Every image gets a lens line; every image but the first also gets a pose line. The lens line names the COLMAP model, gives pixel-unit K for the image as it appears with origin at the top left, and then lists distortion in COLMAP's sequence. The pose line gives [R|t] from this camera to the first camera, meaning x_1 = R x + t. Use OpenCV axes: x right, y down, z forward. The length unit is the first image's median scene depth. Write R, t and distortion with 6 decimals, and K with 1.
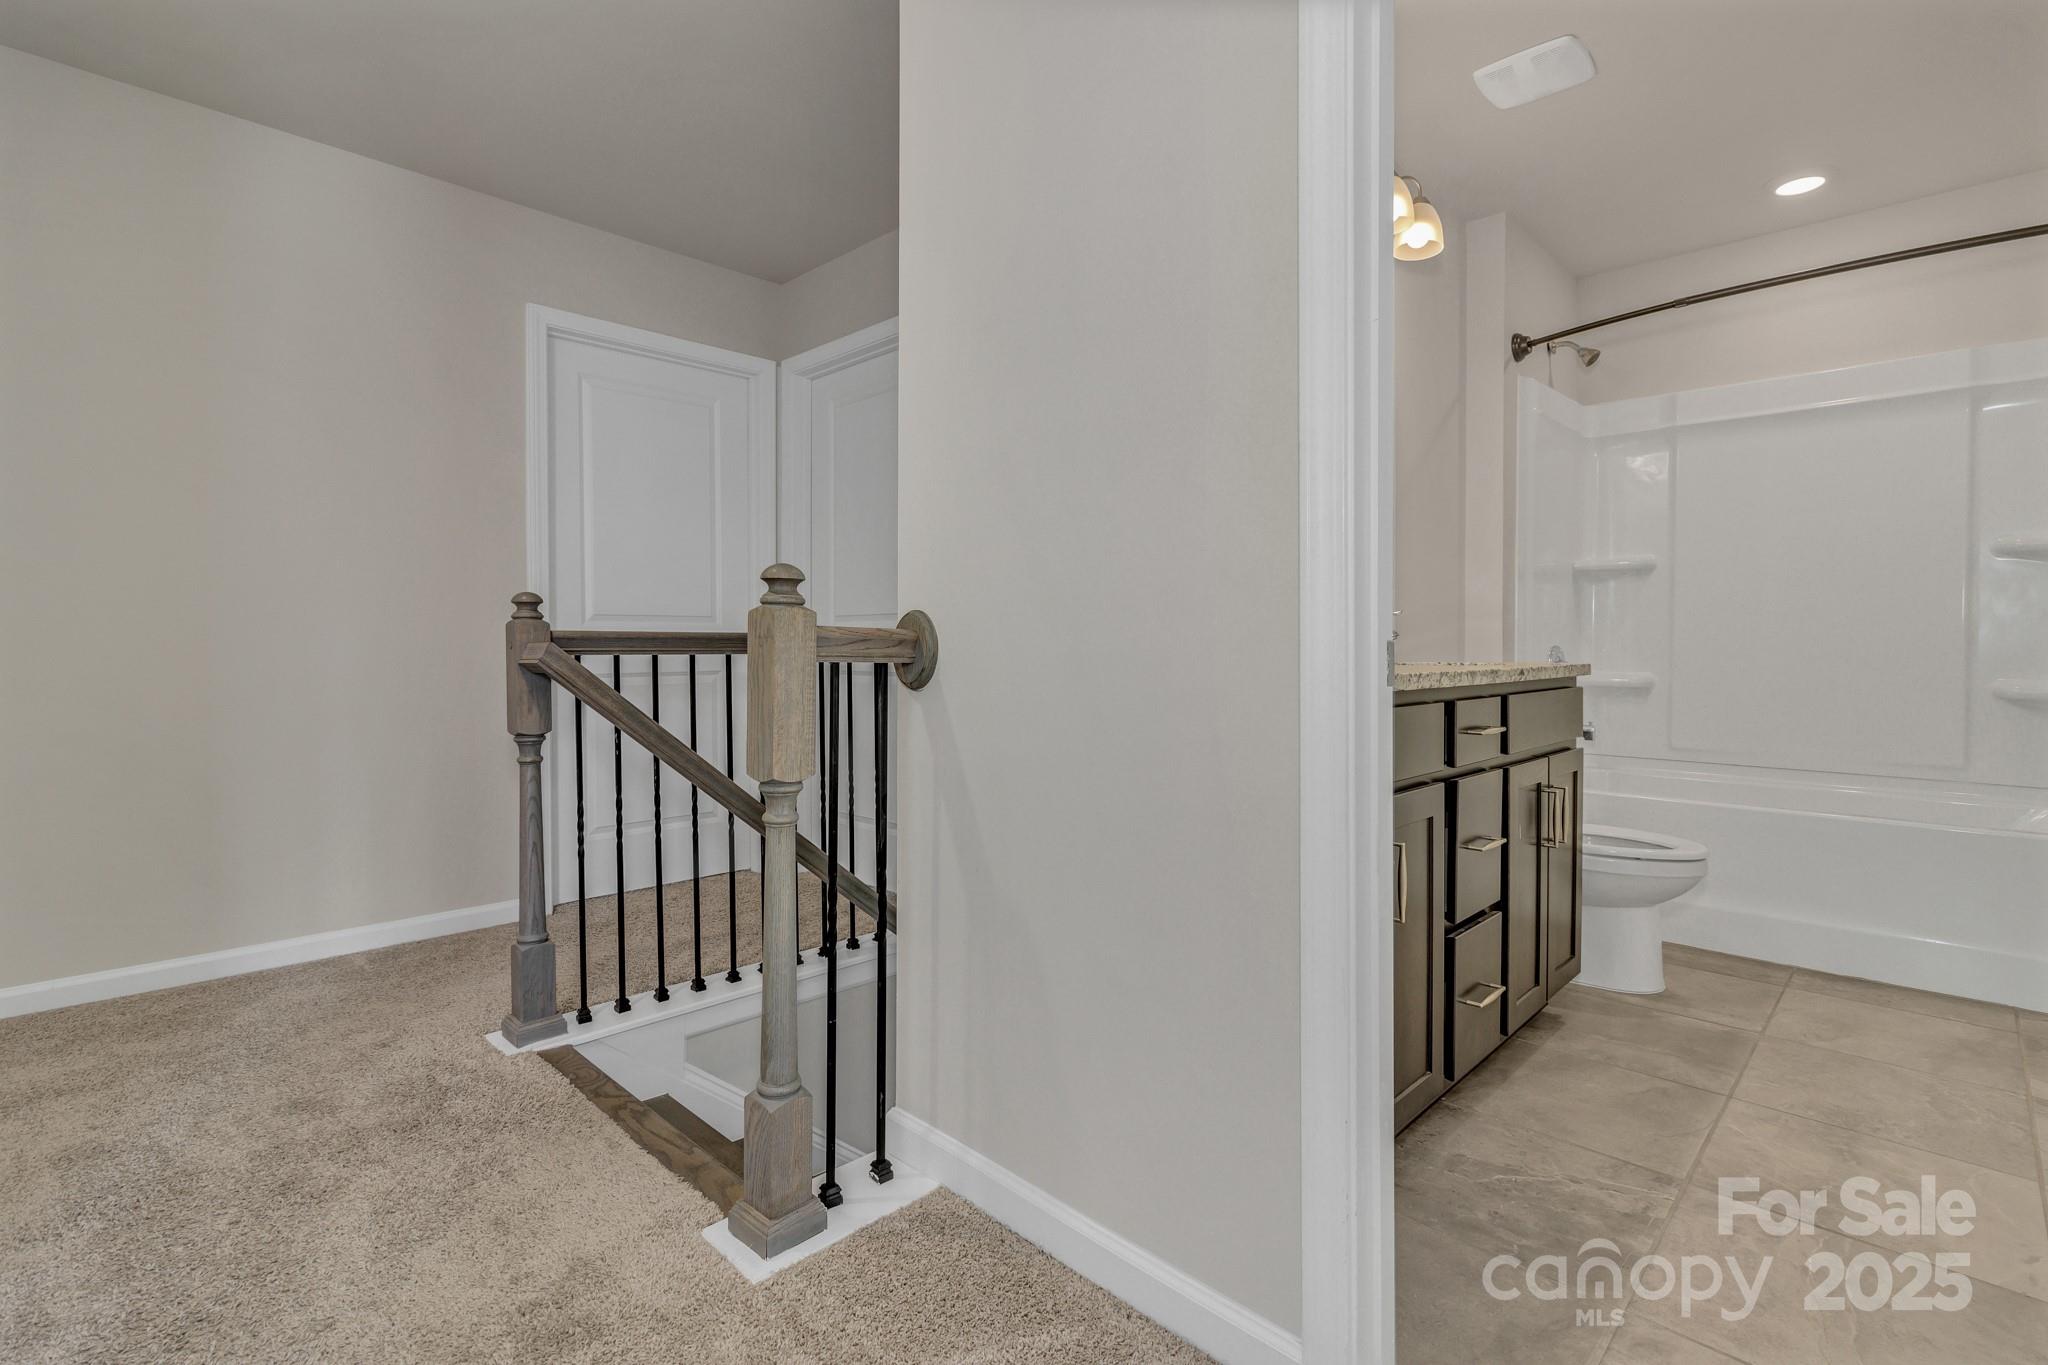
lens RADIAL K [[943.1, 0, 1029.1], [0, 943.1, 657.0], [0, 0, 1]] dist [0.003104, -0.000216]
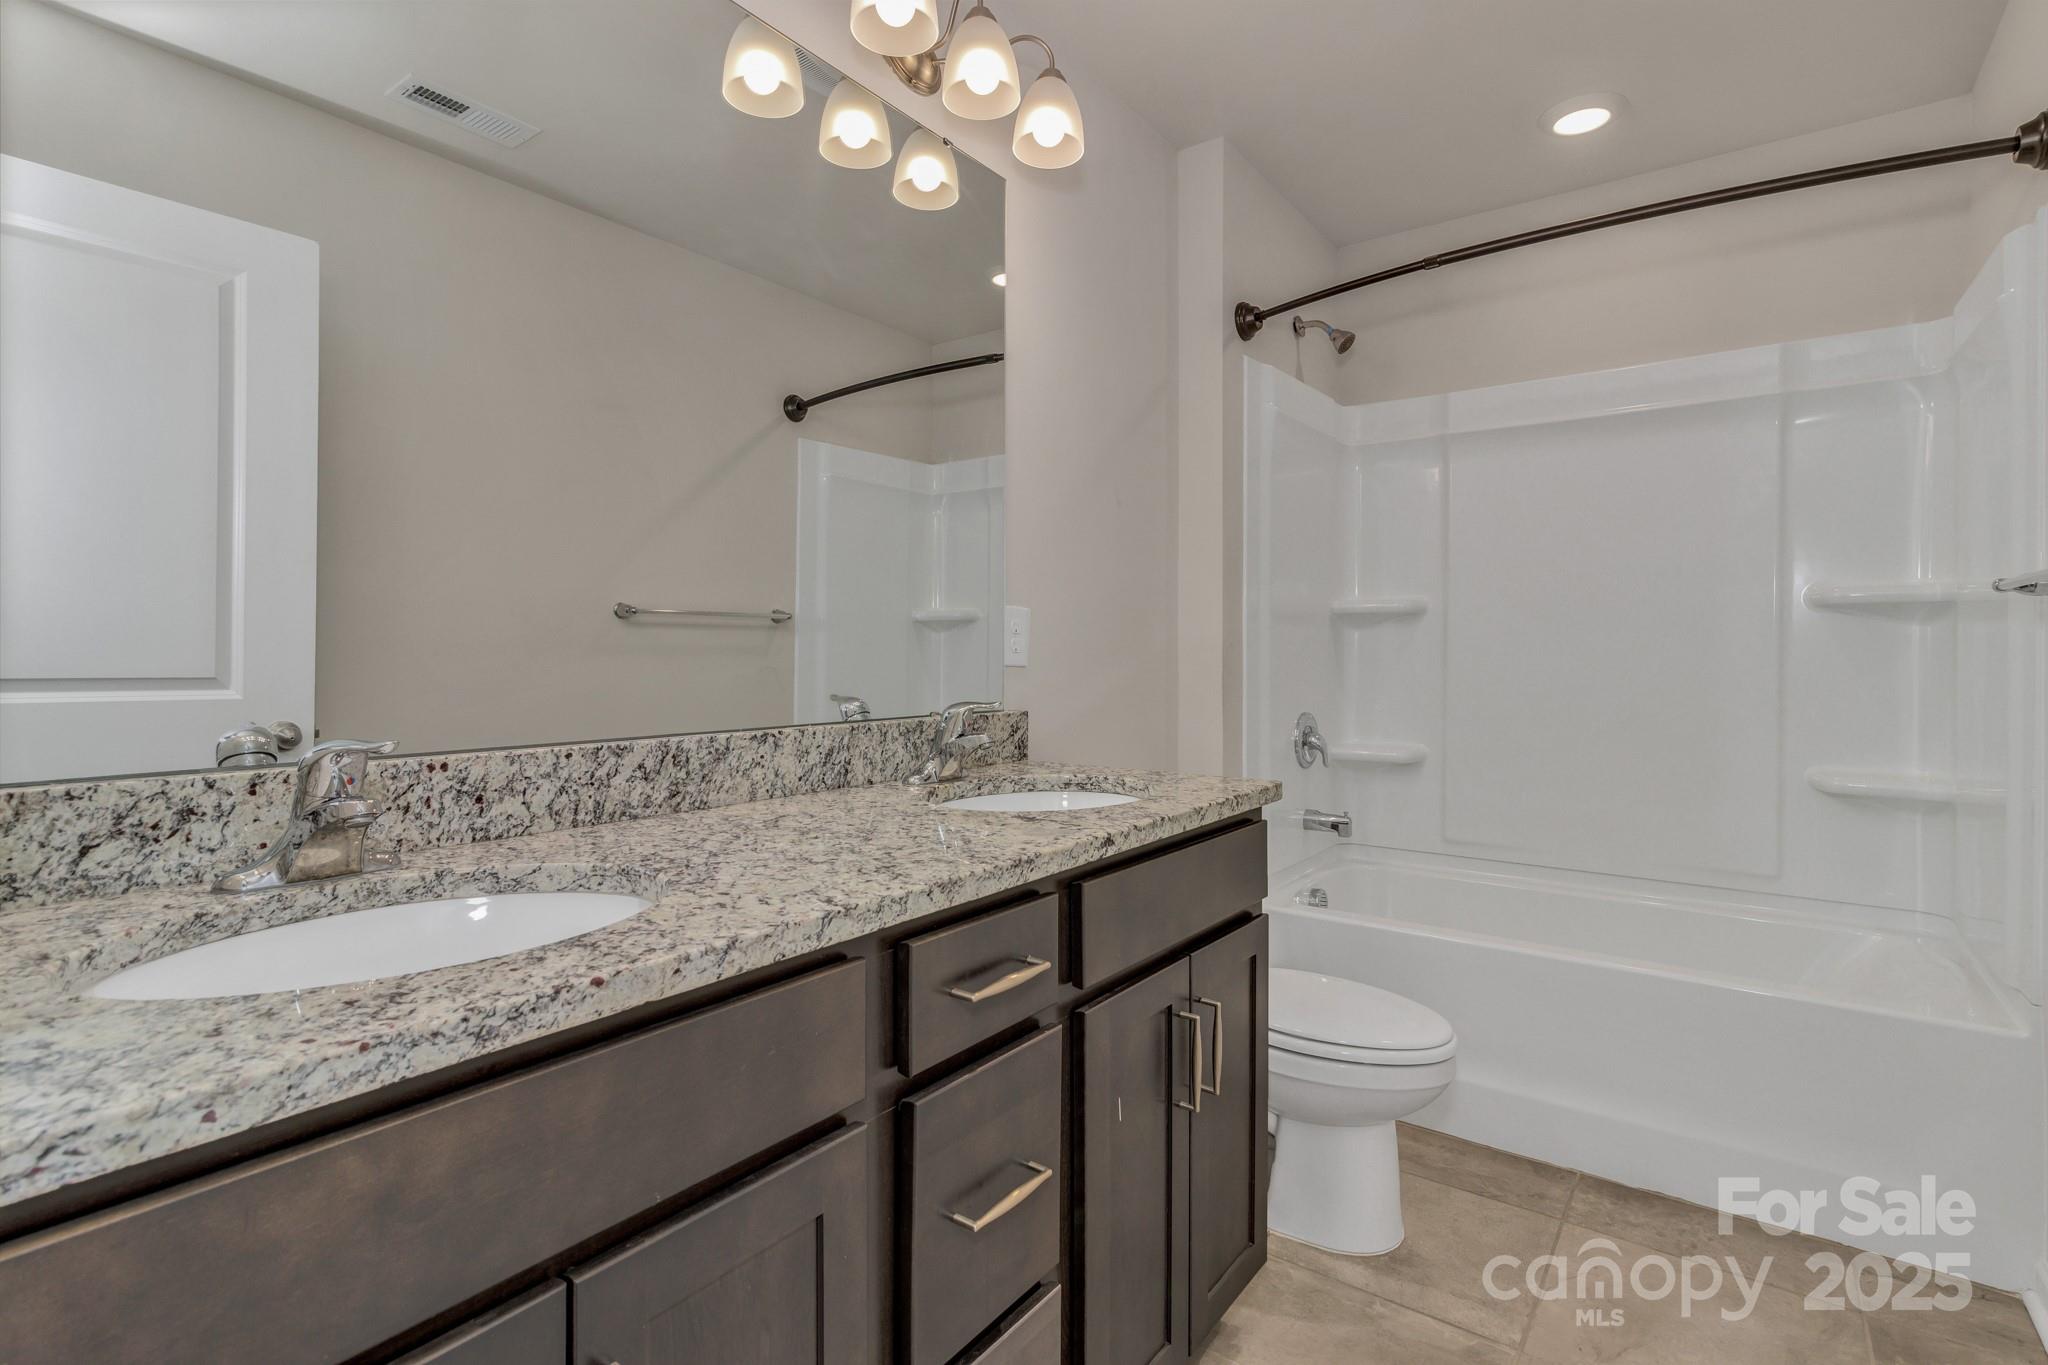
lens RADIAL K [[970.9, 0, 1026.1], [0, 970.9, 658.5], [0, 0, 1]] dist [0.000956, -0.000290]
pose [[0.990703, -0.001604, 0.136035, 0.256689], [0.002492, 0.999977, -0.006357, -0.059432], [-0.136021, 0.006637, 0.990684, 0.279253]]
